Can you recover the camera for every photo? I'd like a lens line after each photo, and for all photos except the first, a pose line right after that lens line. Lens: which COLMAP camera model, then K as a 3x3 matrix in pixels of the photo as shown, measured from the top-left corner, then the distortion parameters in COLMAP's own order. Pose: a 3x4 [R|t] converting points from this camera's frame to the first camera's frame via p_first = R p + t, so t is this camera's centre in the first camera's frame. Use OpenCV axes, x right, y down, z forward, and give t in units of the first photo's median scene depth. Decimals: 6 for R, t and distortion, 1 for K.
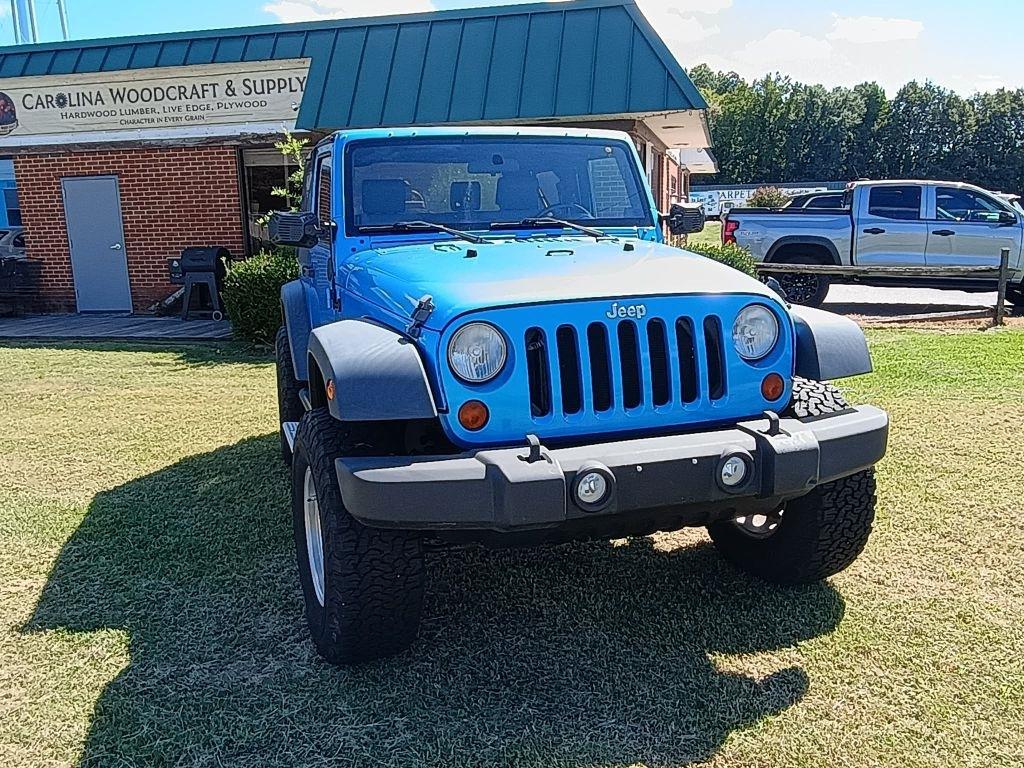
lens RADIAL K [[872.5, 0, 512.6], [0, 872.5, 382.8], [0, 0, 1]] dist [0.018329, -0.020130]
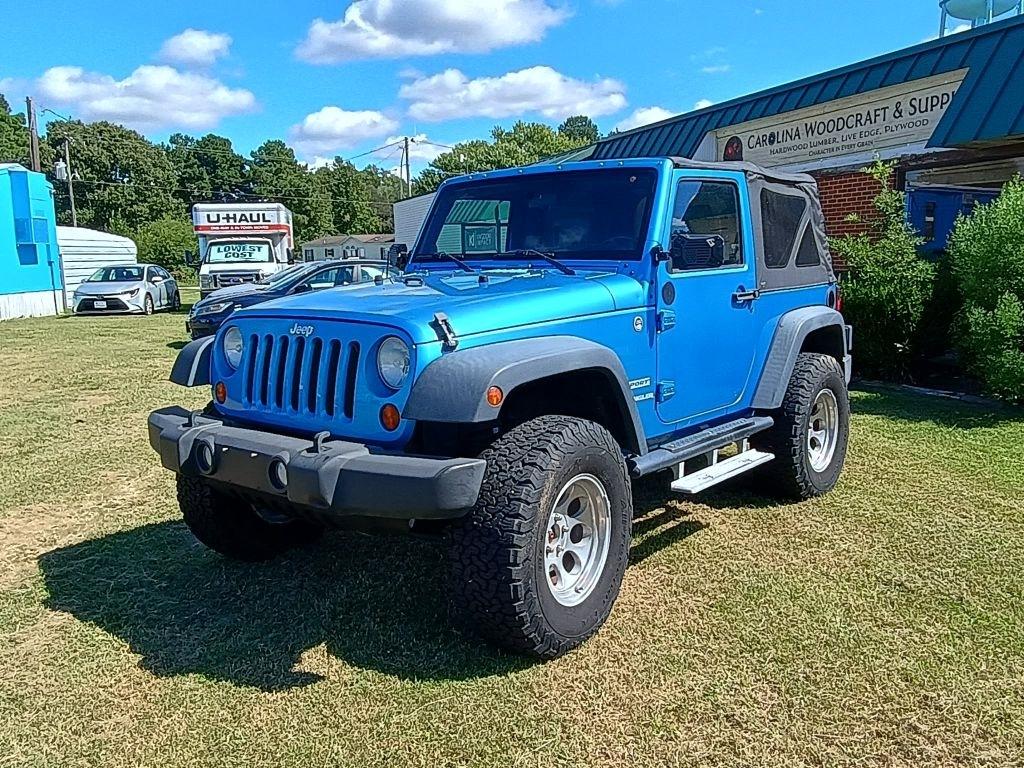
lens RADIAL K [[872.5, 0, 513.9], [0, 872.5, 387.7], [0, 0, 1]] dist [0.018329, -0.020130]
pose [[0.556064, 0.138733, -0.819479, 0.299691], [-0.153871, 0.986110, 0.062532, -0.028695], [0.816772, 0.091322, 0.569687, 0.131003]]
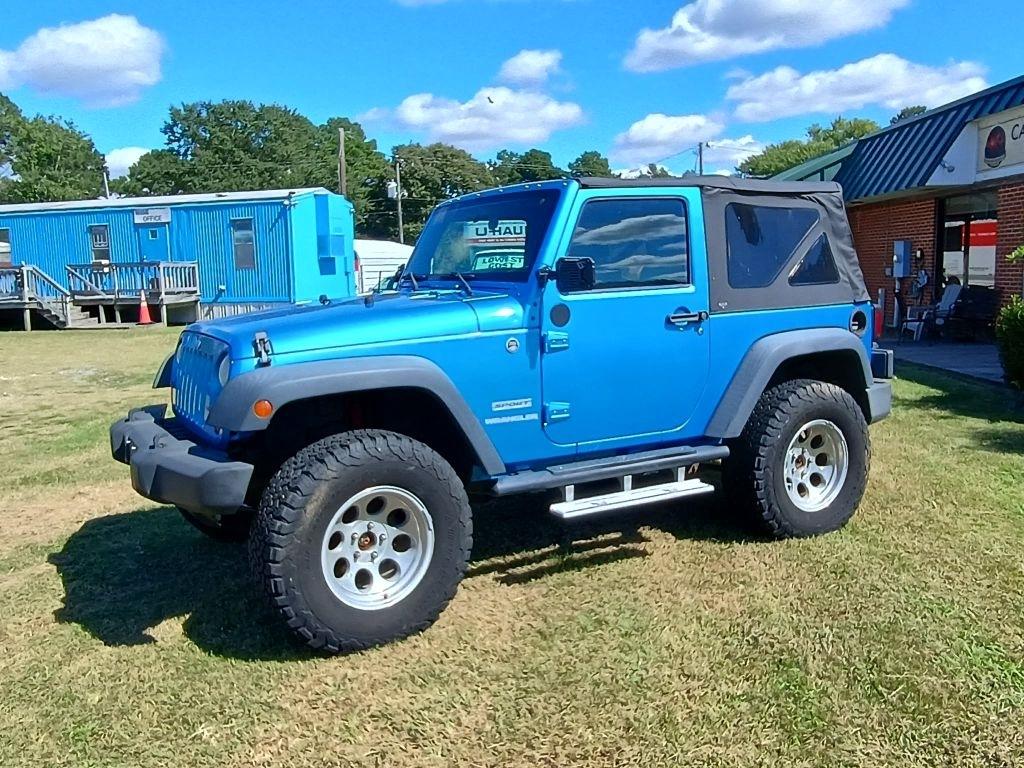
lens RADIAL K [[872.5, 0, 509.6], [0, 872.5, 400.9], [0, 0, 1]] dist [0.018329, -0.020130]
pose [[0.226714, 0.164324, -0.959999, 0.372969], [-0.166473, 0.977698, 0.128039, -0.059484], [0.959629, 0.130785, 0.249014, 0.266782]]
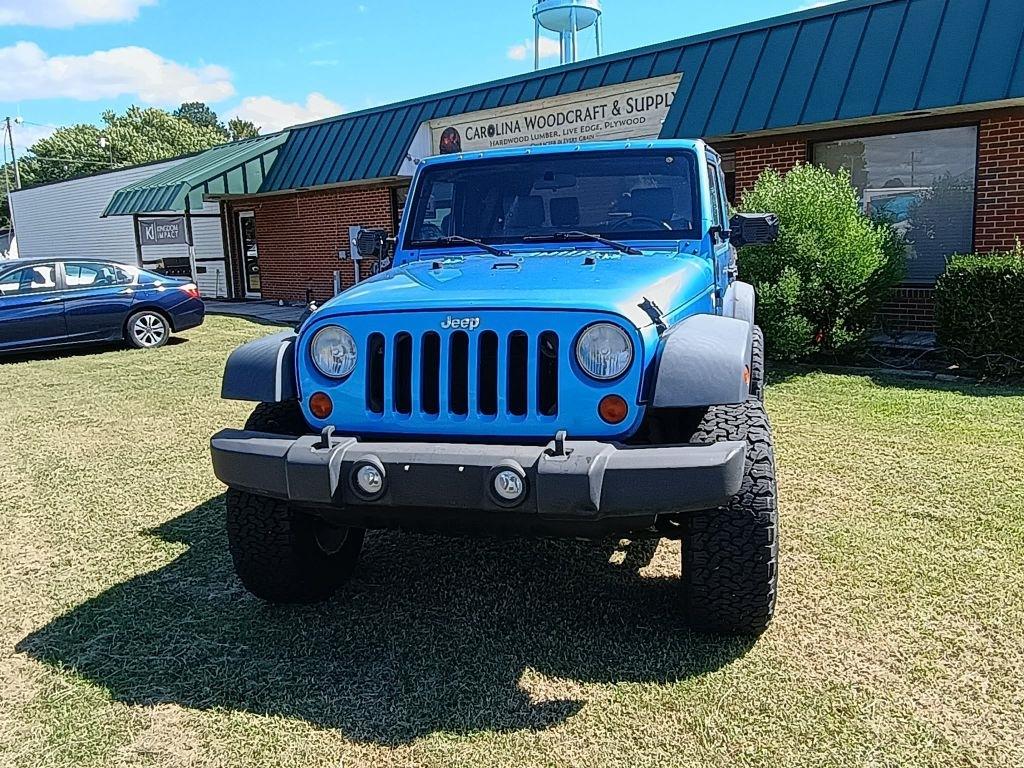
lens RADIAL K [[872.5, 0, 508.7], [0, 872.5, 381.2], [0, 0, 1]] dist [0.018329, -0.020130]
pose [[0.843511, 0.079450, -0.531203, 0.174095], [-0.084370, 0.996321, 0.015042, -0.007481], [0.530444, 0.032129, 0.847111, 0.032266]]
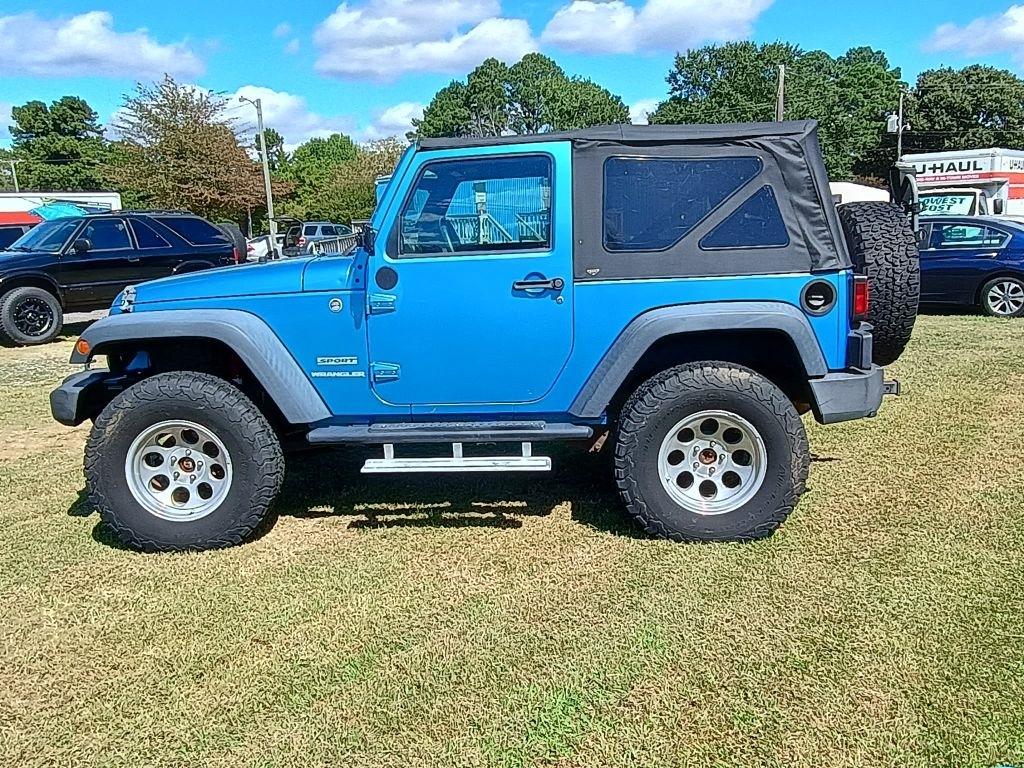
lens RADIAL K [[872.5, 0, 518.3], [0, 872.5, 389.0], [0, 0, 1]] dist [0.018329, -0.020130]
pose [[-0.326768, 0.207612, -0.922020, 0.359883], [-0.142773, 0.953534, 0.265308, -0.107651], [0.934258, 0.218334, -0.281943, 0.513347]]
